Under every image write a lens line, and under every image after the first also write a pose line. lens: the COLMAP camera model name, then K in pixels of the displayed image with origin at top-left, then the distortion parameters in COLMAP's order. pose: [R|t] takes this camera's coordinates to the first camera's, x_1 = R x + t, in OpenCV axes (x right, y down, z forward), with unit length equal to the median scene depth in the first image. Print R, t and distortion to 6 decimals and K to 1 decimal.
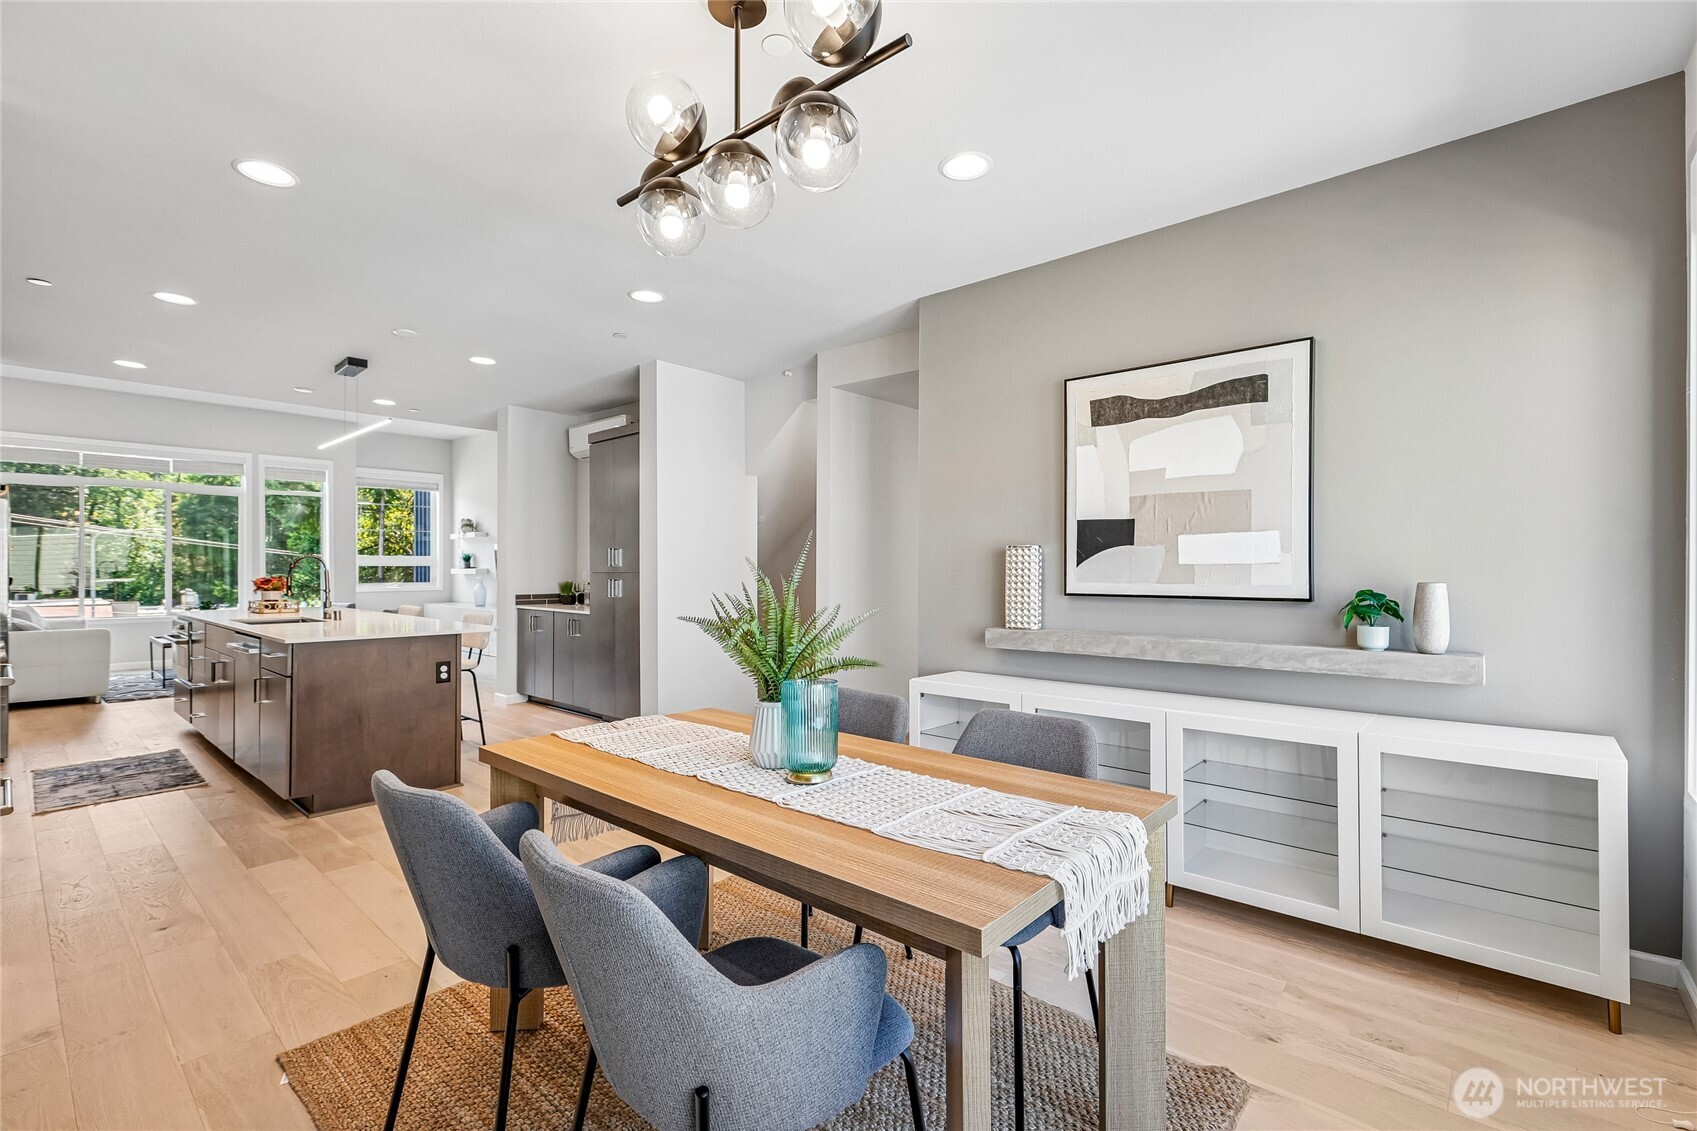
lens RADIAL K [[749.1, 0, 844.0], [0, 749.1, 563.3], [0, 0, 1]] dist [0.001193, -0.000015]
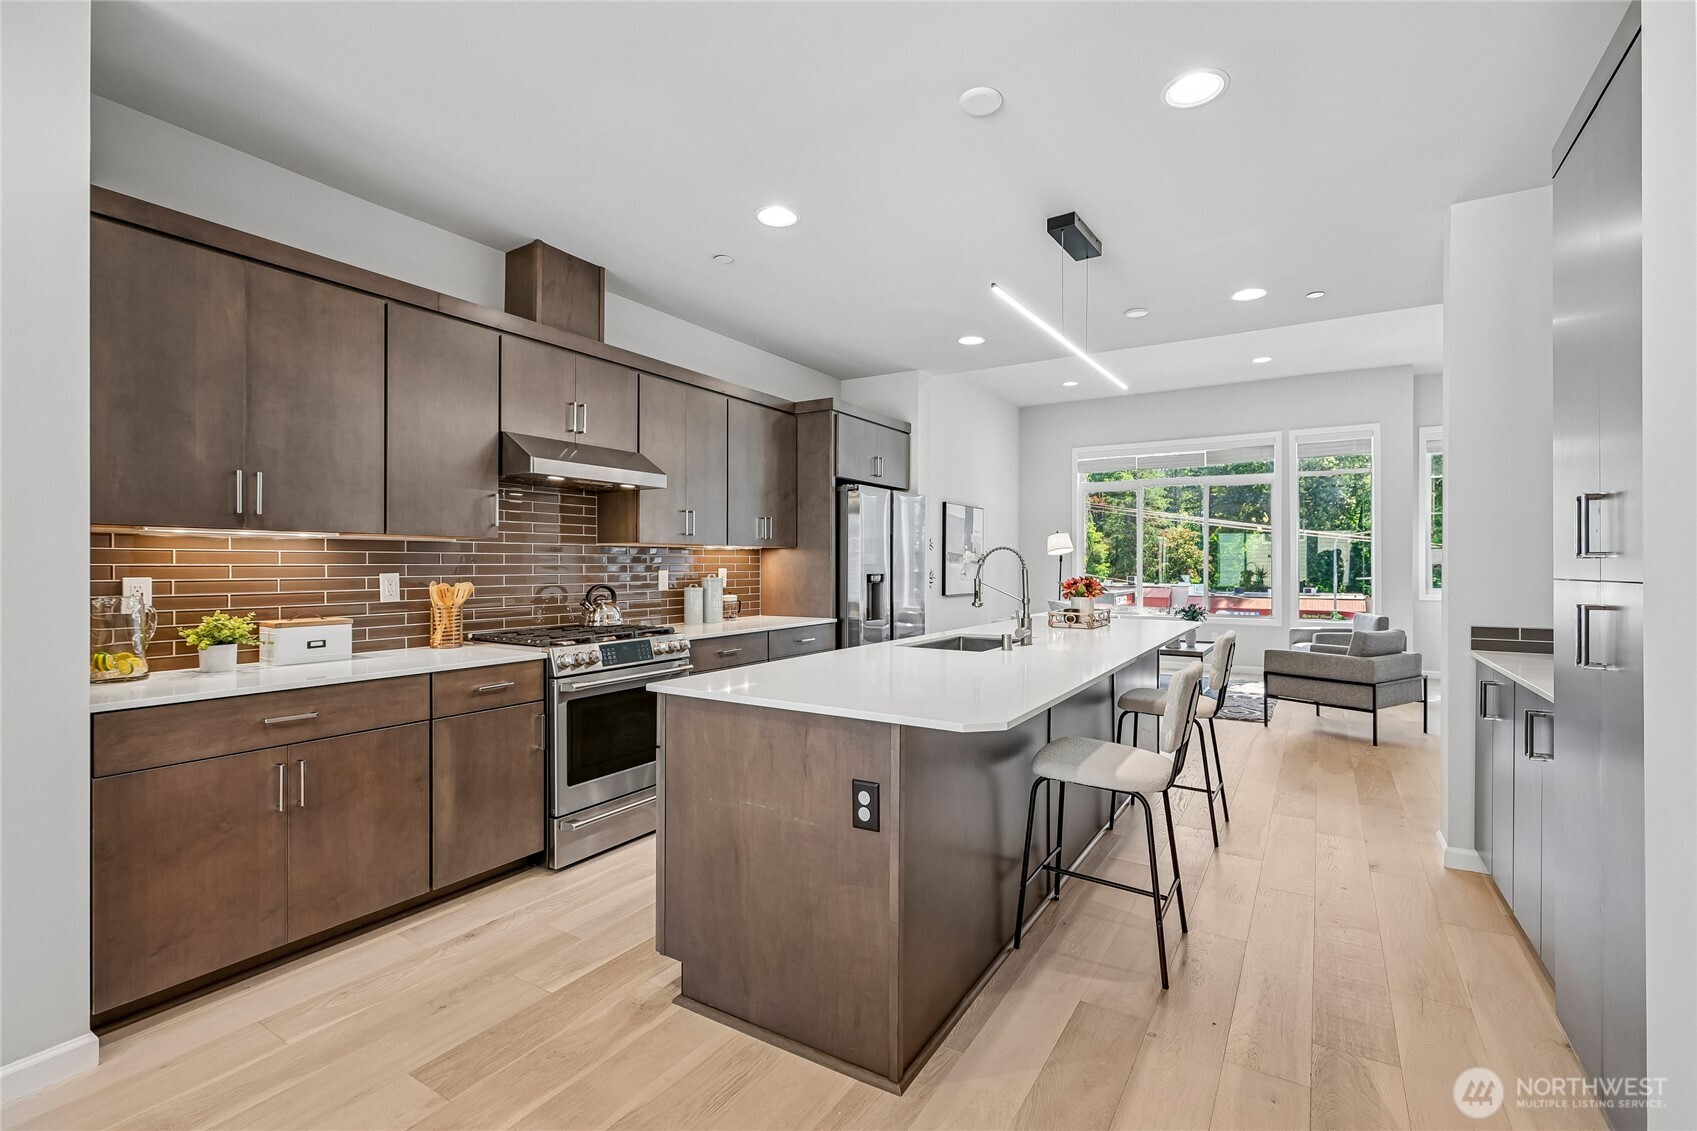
lens RADIAL K [[749.1, 0, 896.8], [0, 749.1, 571.0], [0, 0, 1]] dist [0.001193, -0.000015]
pose [[0.188503, 0.003733, -0.982065, -0.108091], [0.004314, 0.999980, 0.004629, 0.008454], [0.982063, -0.005110, 0.188484, 0.937751]]
